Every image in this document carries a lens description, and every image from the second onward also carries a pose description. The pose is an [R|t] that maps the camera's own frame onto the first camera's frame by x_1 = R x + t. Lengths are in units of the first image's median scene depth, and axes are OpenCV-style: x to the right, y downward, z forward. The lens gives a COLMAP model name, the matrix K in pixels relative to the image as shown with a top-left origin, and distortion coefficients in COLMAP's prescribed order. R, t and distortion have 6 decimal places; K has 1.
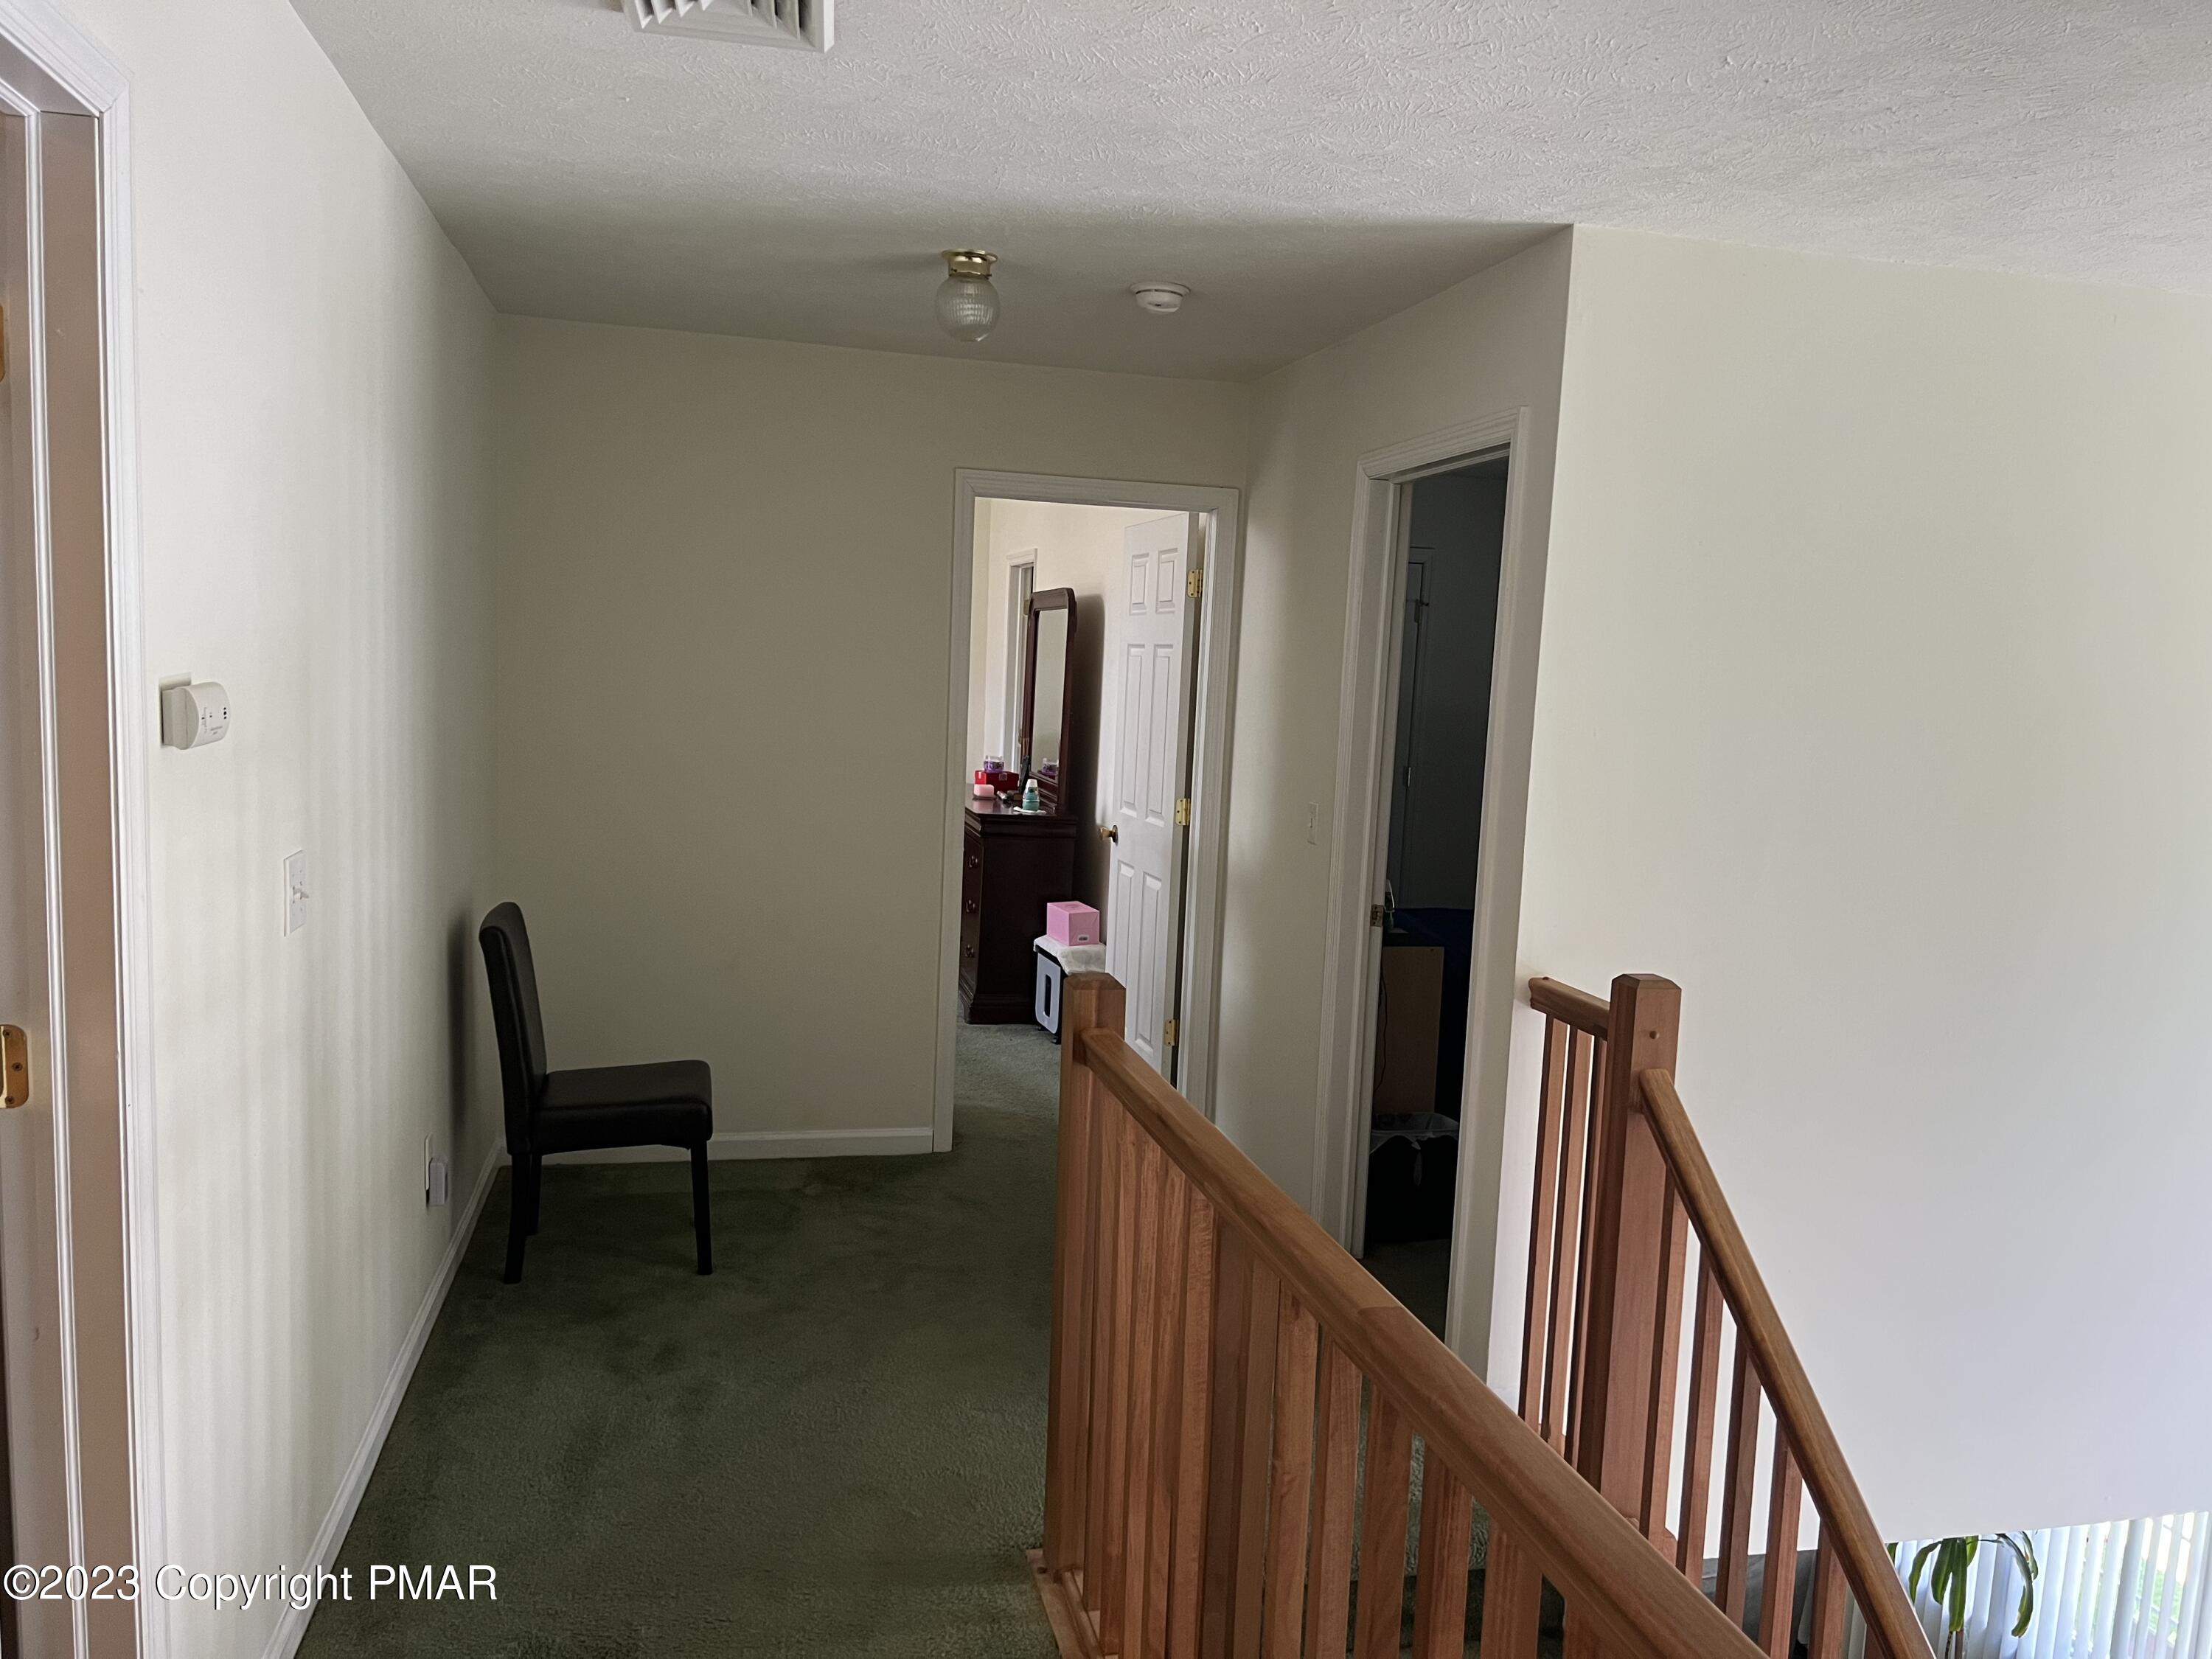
lens RADIAL K [[1649.9, 0, 1103.6], [0, 1649.9, 840.1], [0, 0, 1]] dist [0.060602, -0.067768]
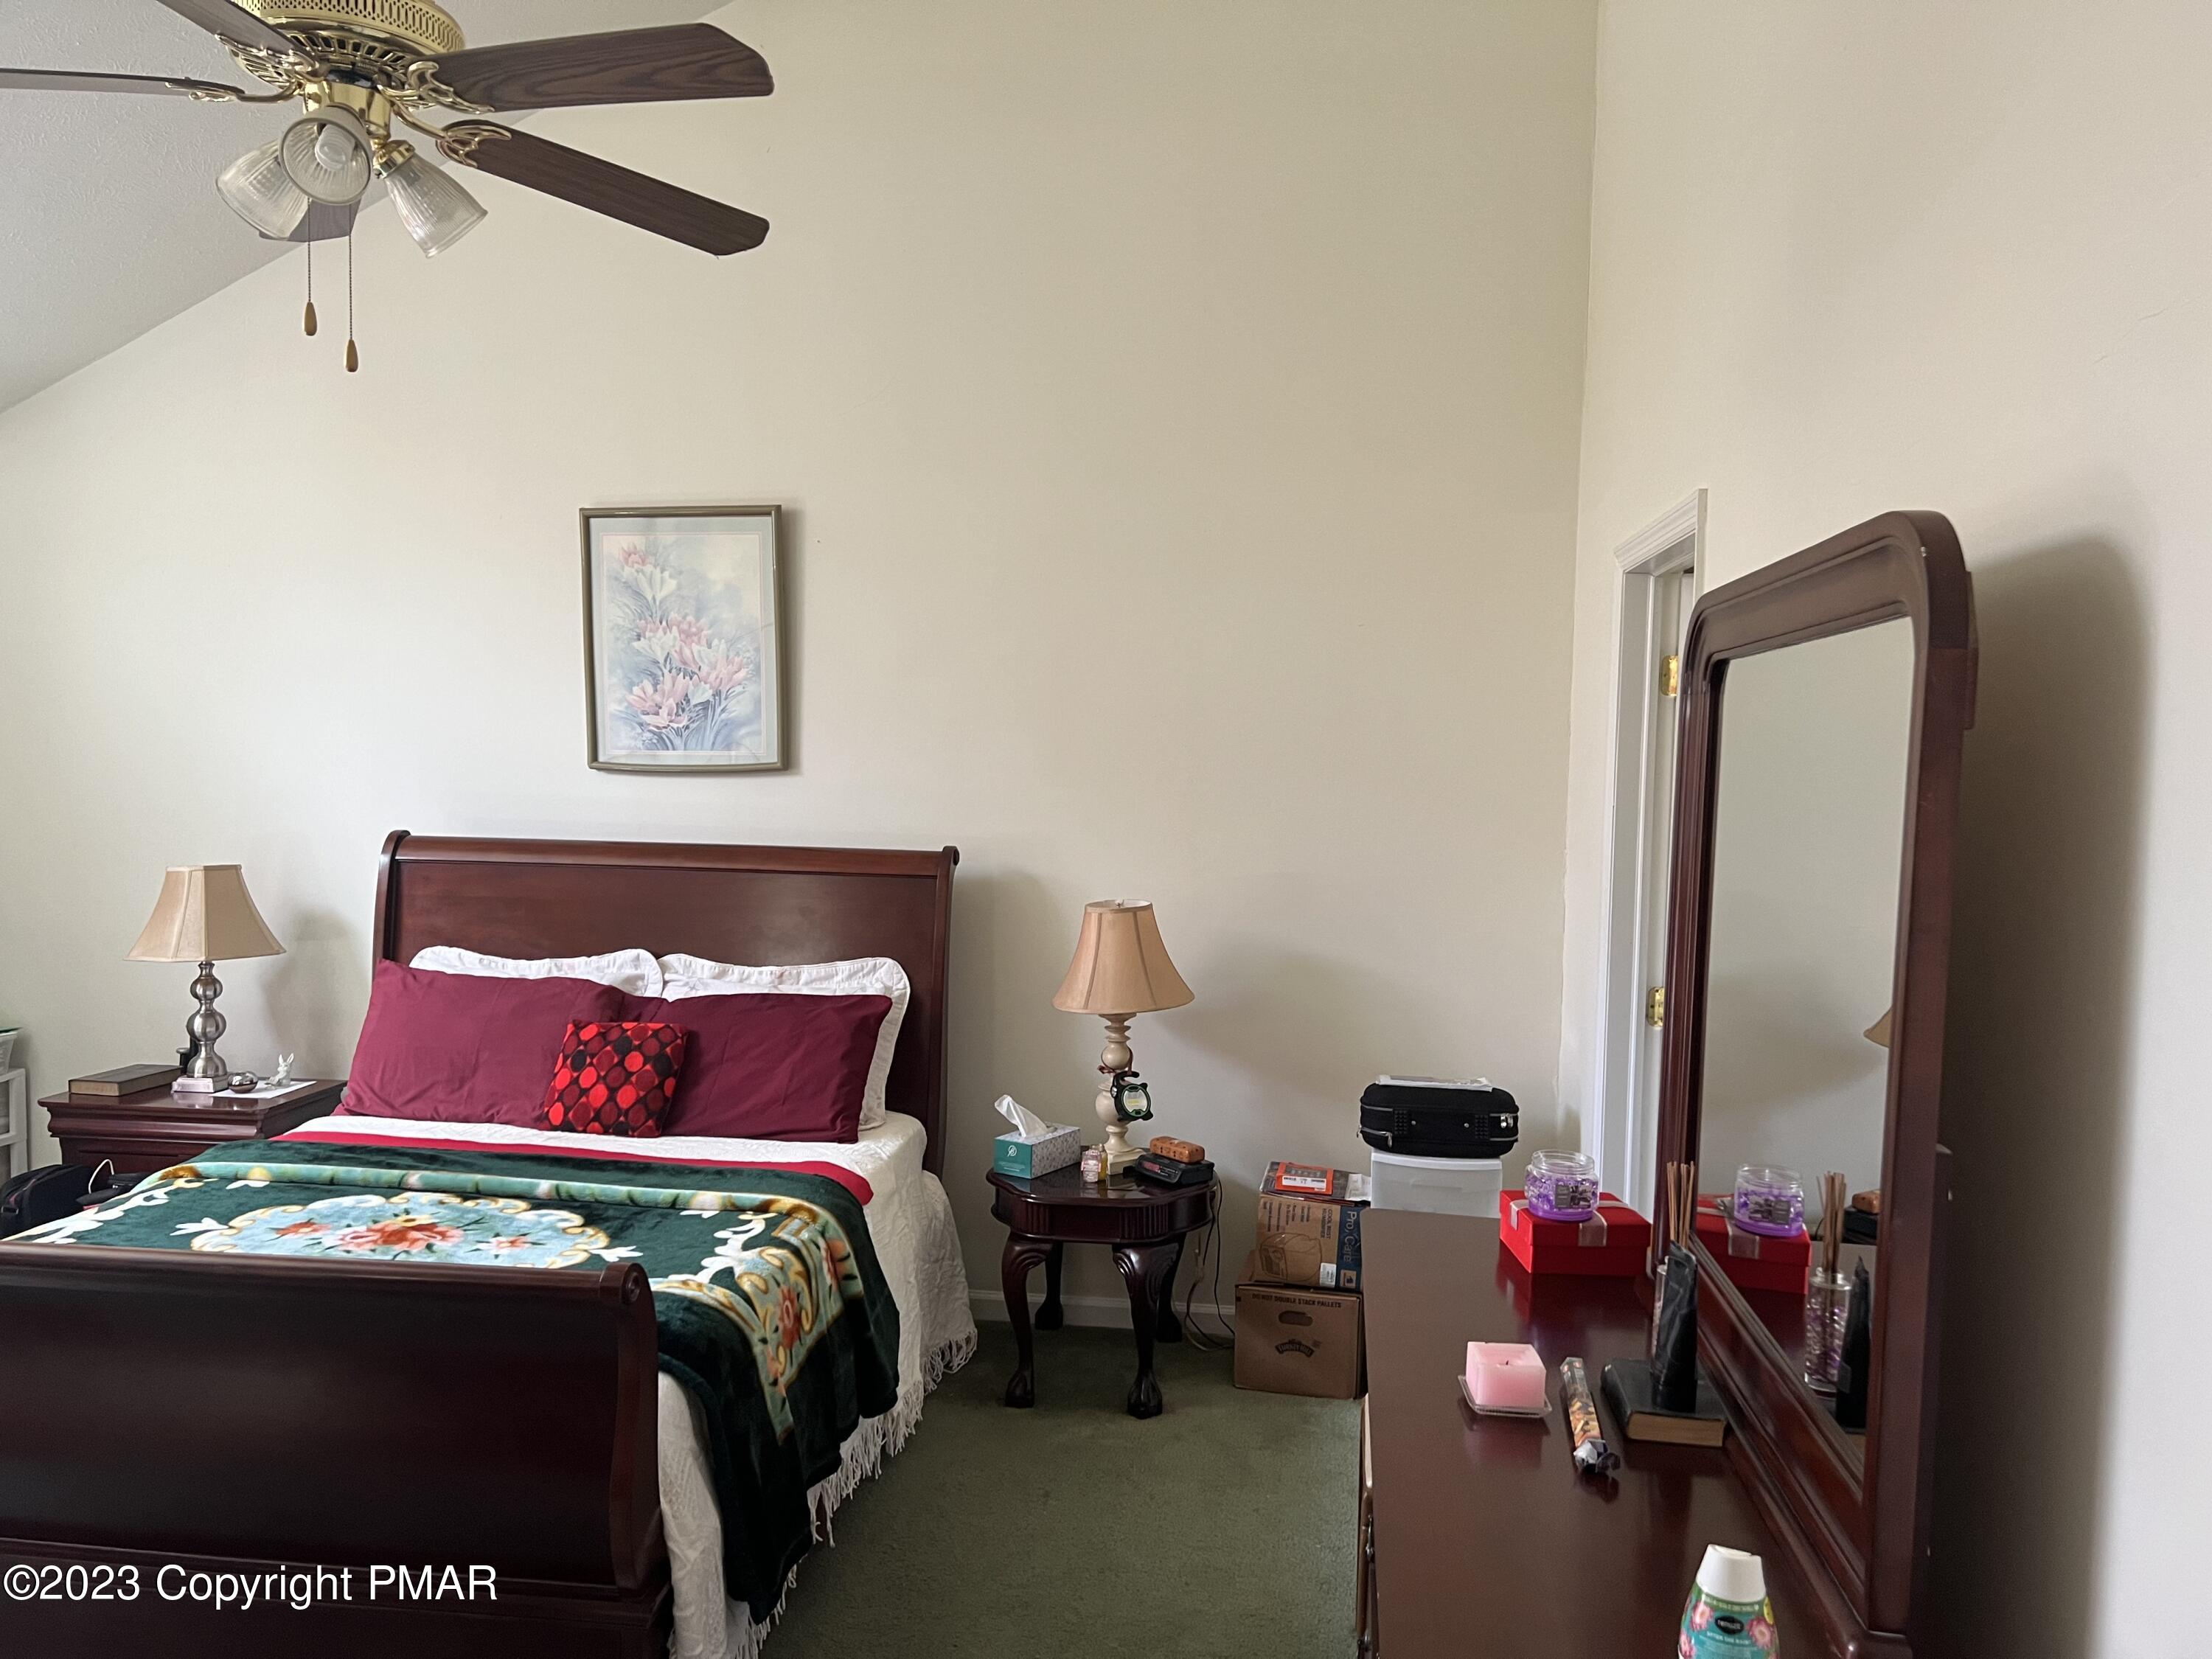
lens RADIAL K [[1649.9, 0, 1113.5], [0, 1649.9, 839.3], [0, 0, 1]] dist [0.060602, -0.067768]
pose [[0.936500, -0.001838, -0.350663, -0.040658], [-0.019246, 0.998210, -0.056633, -0.098060], [0.350140, 0.059786, 0.934788, 0.759658]]
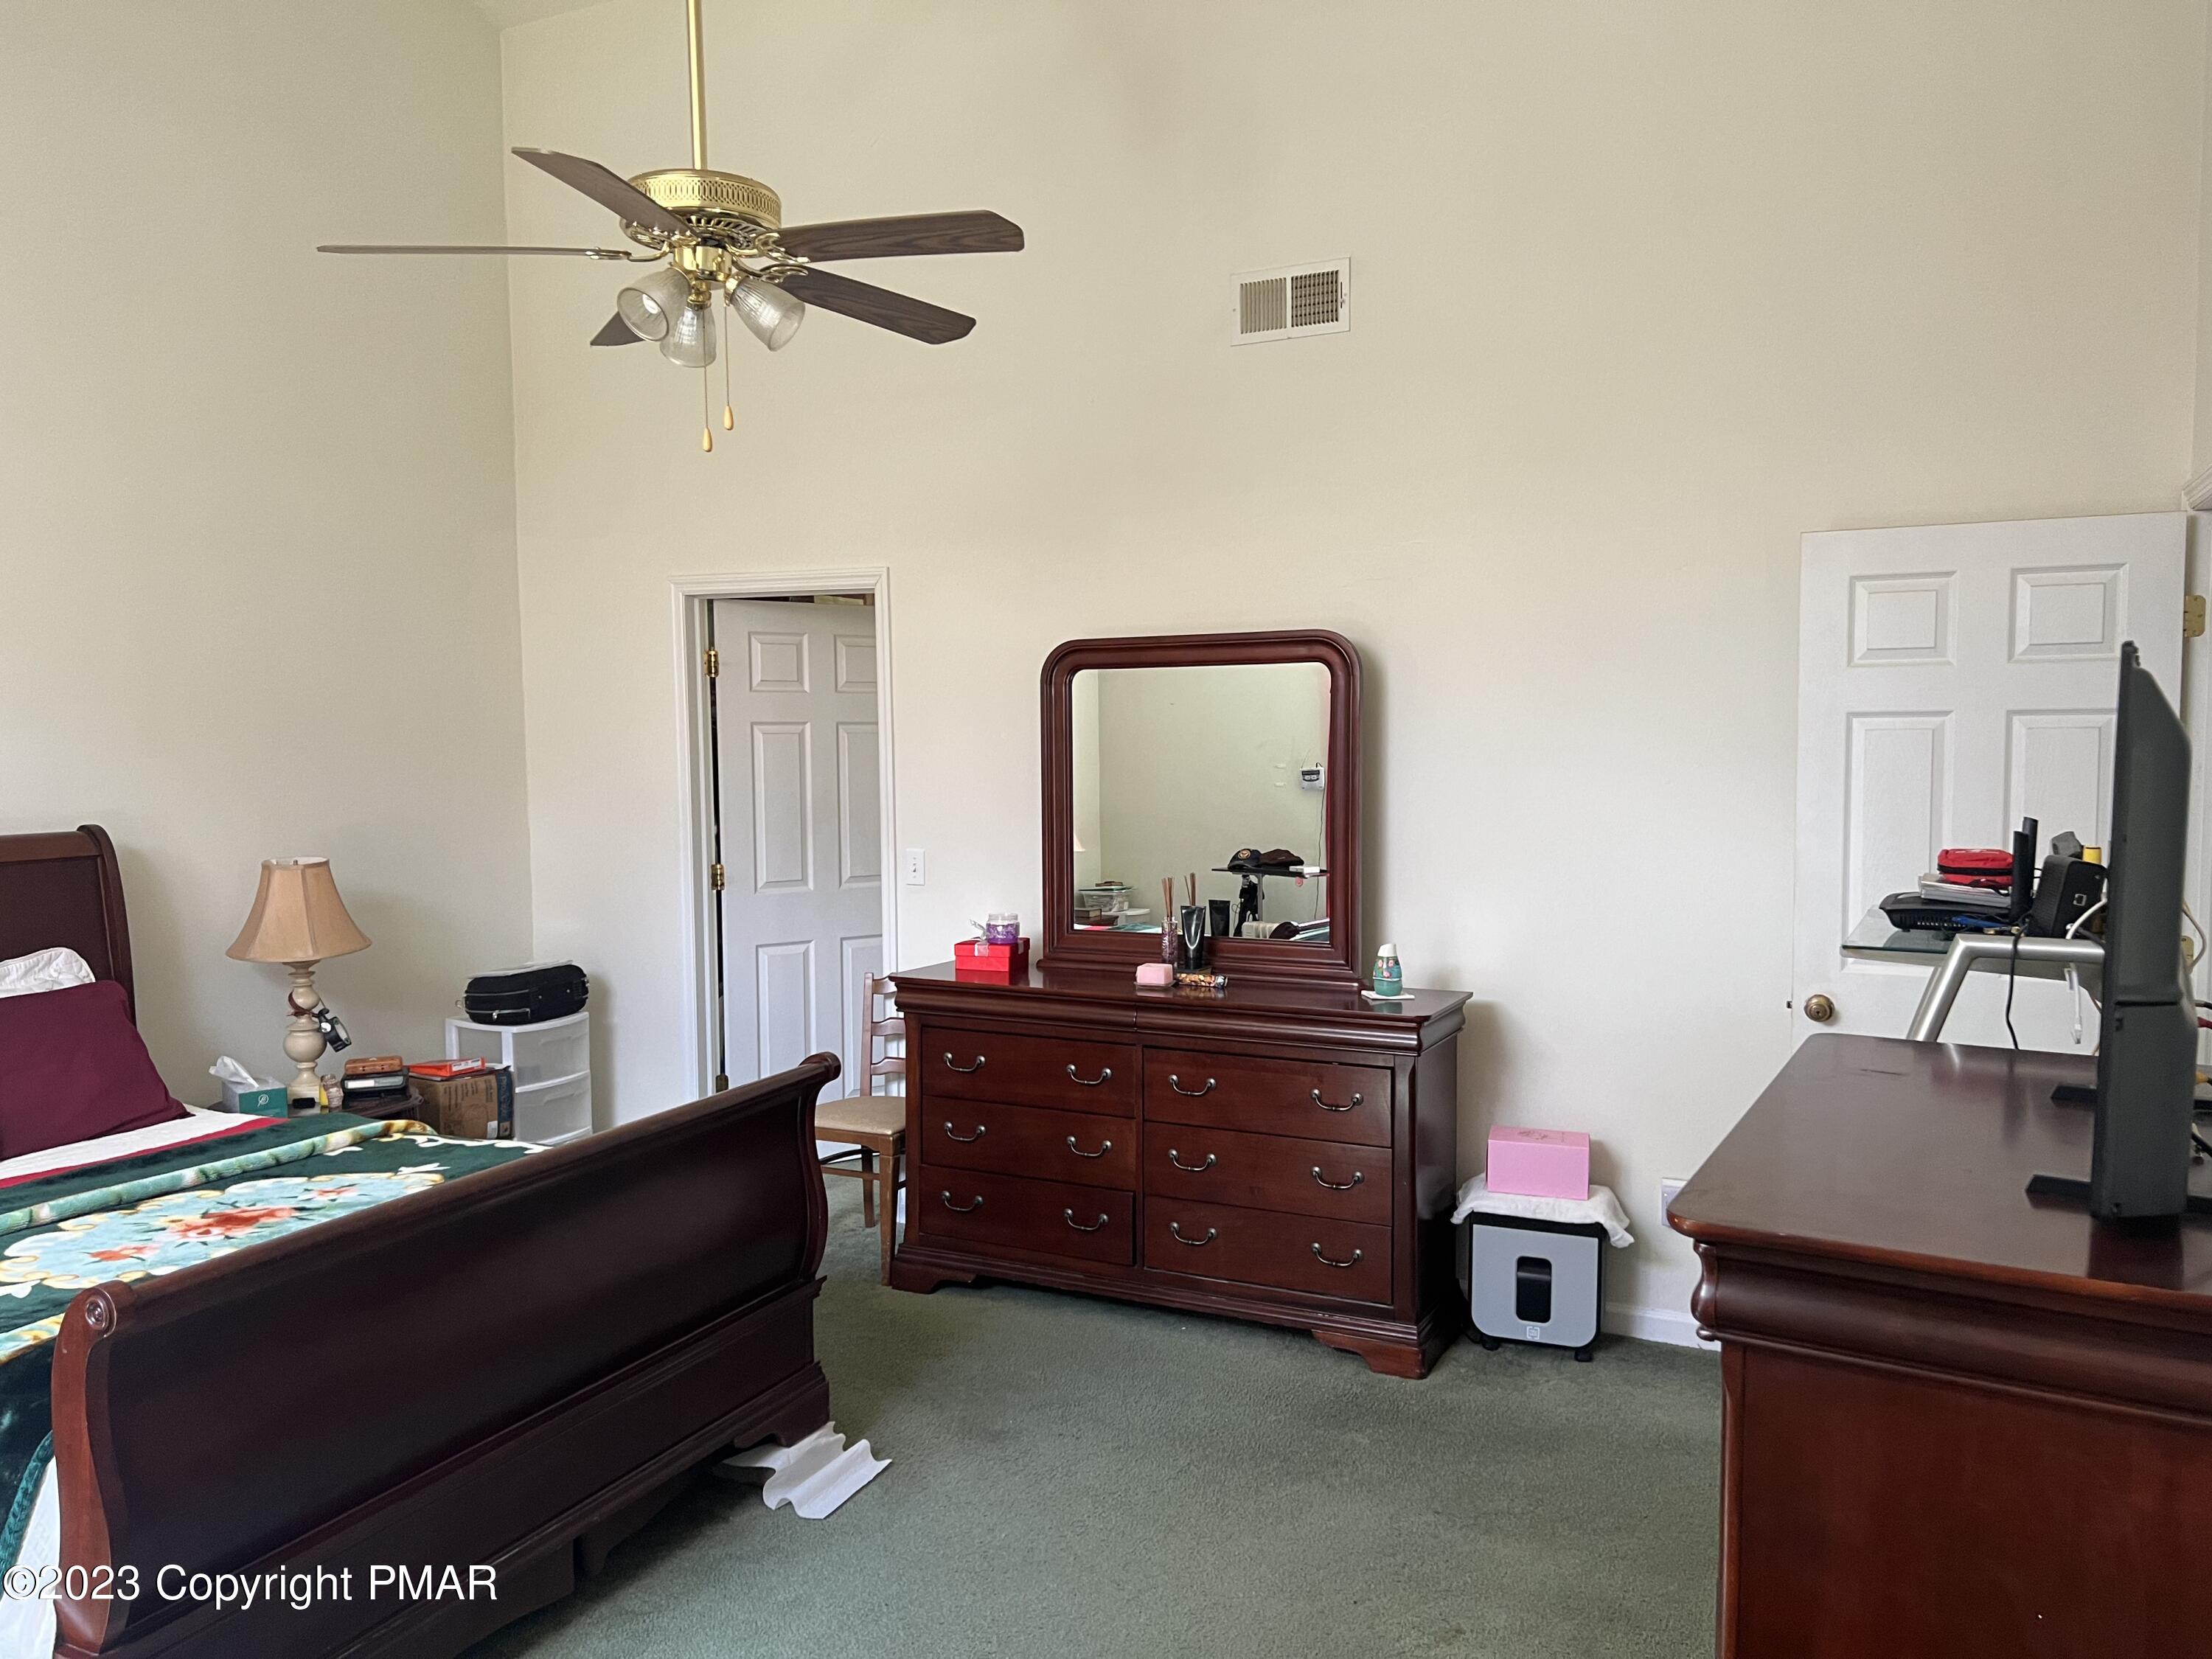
lens RADIAL K [[1649.9, 0, 1088.0], [0, 1649.9, 847.1], [0, 0, 1]] dist [0.060602, -0.067768]
pose [[0.637430, -0.103924, 0.763468, -0.530907], [0.116203, 0.992495, 0.038080, -0.102760], [-0.761696, 0.064444, 0.644722, 0.654888]]
